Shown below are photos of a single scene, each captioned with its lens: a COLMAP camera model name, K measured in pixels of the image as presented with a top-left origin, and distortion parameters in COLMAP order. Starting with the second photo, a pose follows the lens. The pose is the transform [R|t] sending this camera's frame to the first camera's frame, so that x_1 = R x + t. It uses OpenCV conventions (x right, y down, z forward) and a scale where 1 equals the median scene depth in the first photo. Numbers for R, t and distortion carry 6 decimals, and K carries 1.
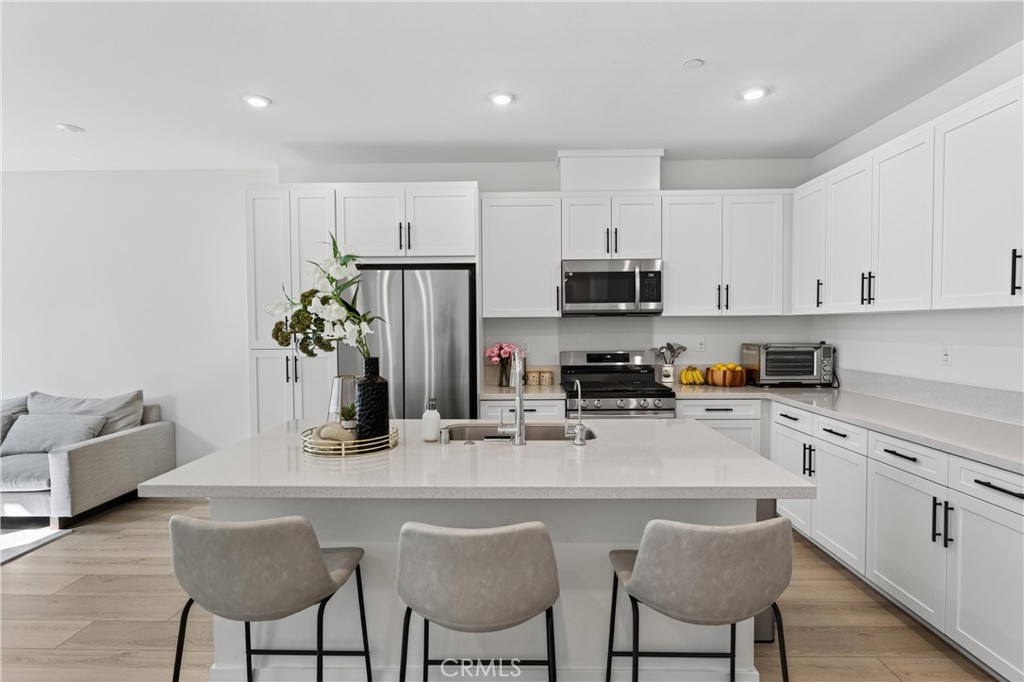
lens RADIAL K [[522.8, 0, 513.2], [0, 522.8, 339.3], [0, 0, 1]] dist [-0.000442, -0.003861]
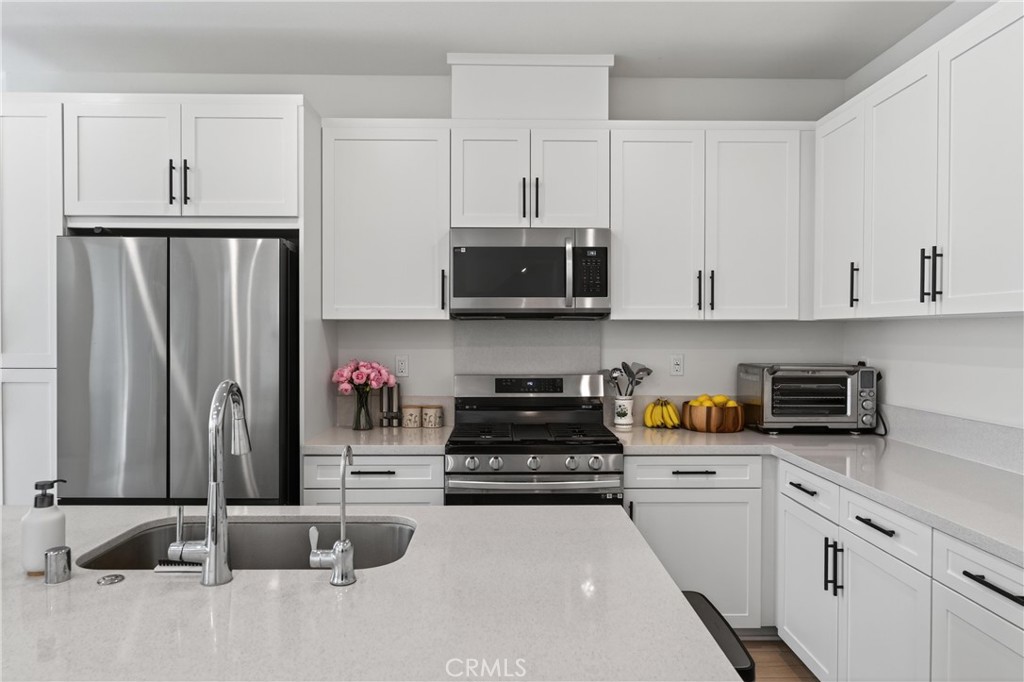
lens RADIAL K [[662.7, 0, 514.9], [0, 662.7, 340.2], [0, 0, 1]] dist [-0.008011, 0.007907]
pose [[0.999252, 0.008462, 0.037731, 0.144635], [-0.007862, 0.999841, -0.016019, -0.006206], [-0.037861, 0.015710, 0.999160, 0.217048]]
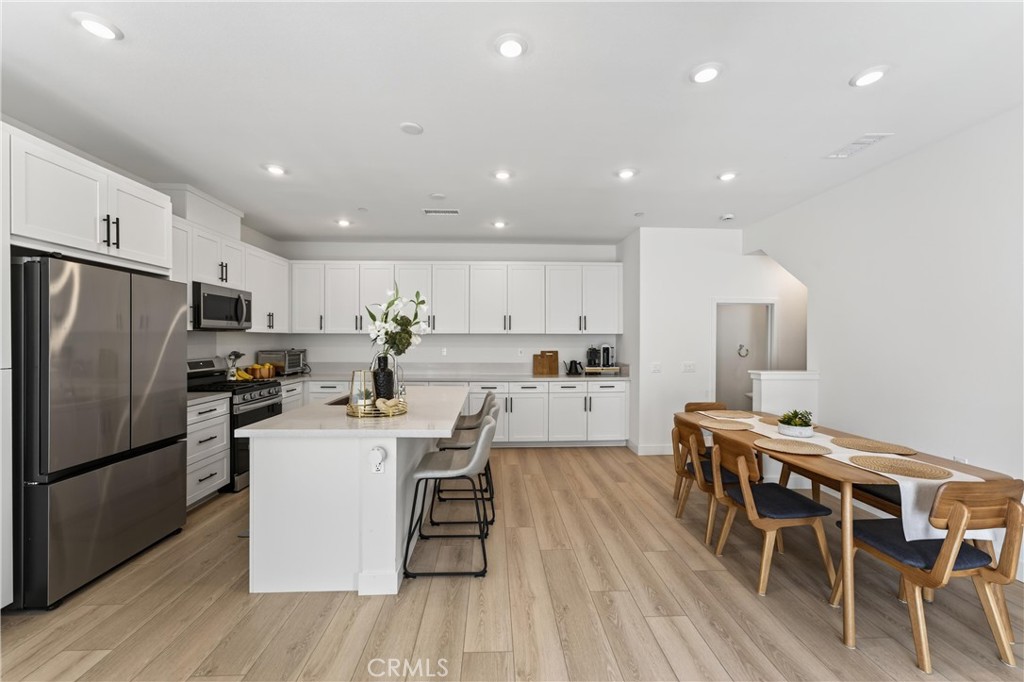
lens RADIAL K [[410.6, 0, 509.9], [0, 410.6, 343.3], [0, 0, 1]] dist [-0.014464, 0.007671]
pose [[-0.064655, -0.002247, 0.997905, -0.873790], [0.023931, 0.999706, 0.003802, -0.001182], [-0.997621, 0.024127, -0.064582, 0.375988]]
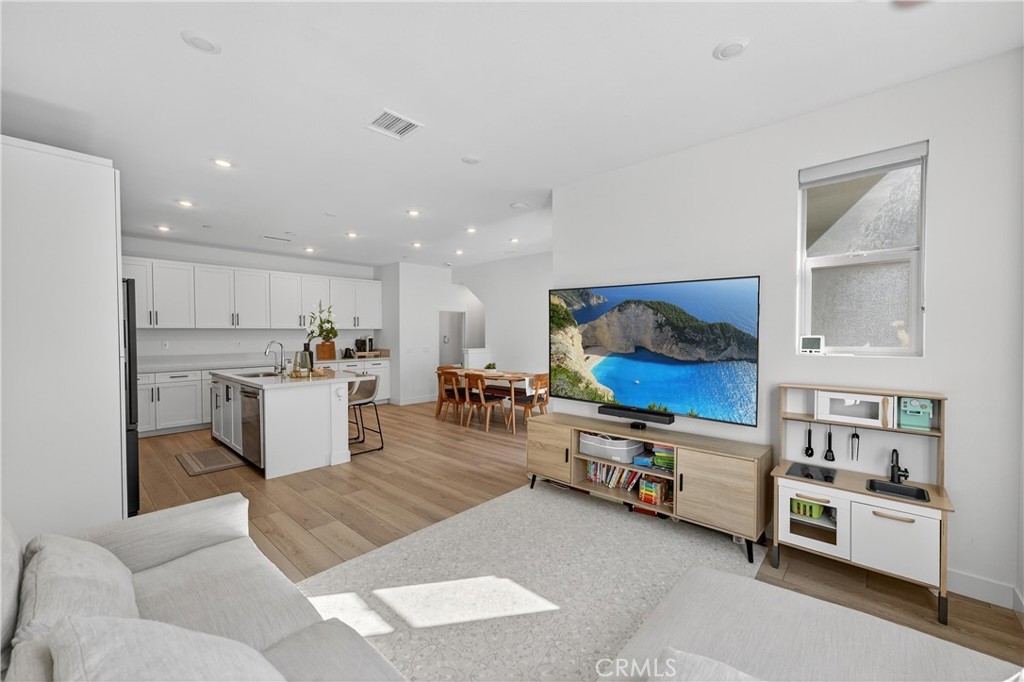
lens RADIAL K [[410.6, 0, 508.5], [0, 410.6, 342.3], [0, 0, 1]] dist [-0.014464, 0.007671]
pose [[-0.745821, -0.007742, 0.666102, -1.372046], [0.023617, 0.998997, 0.038055, -0.015800], [-0.665728, 0.044113, -0.744890, 1.035686]]
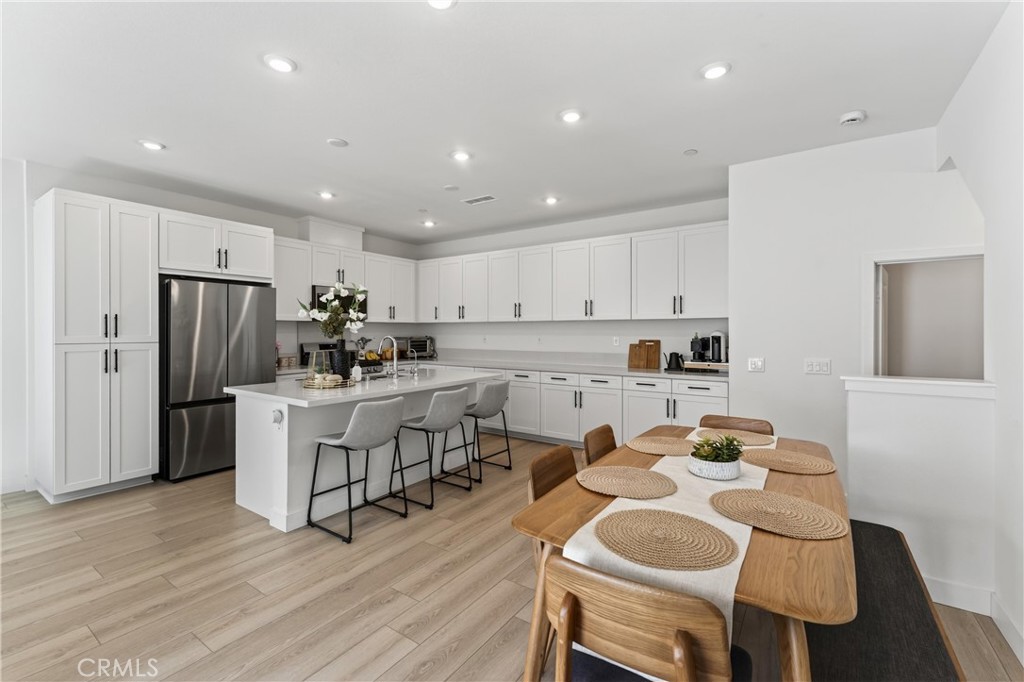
lens RADIAL K [[438.9, 0, 506.8], [0, 438.9, 330.8], [0, 0, 1]] dist [-0.003240, -0.001576]
pose [[0.548958, 0.006037, 0.835828, -0.714716], [0.019045, 0.999624, -0.019728, 0.025434], [-0.835633, 0.026748, 0.548636, -0.225836]]
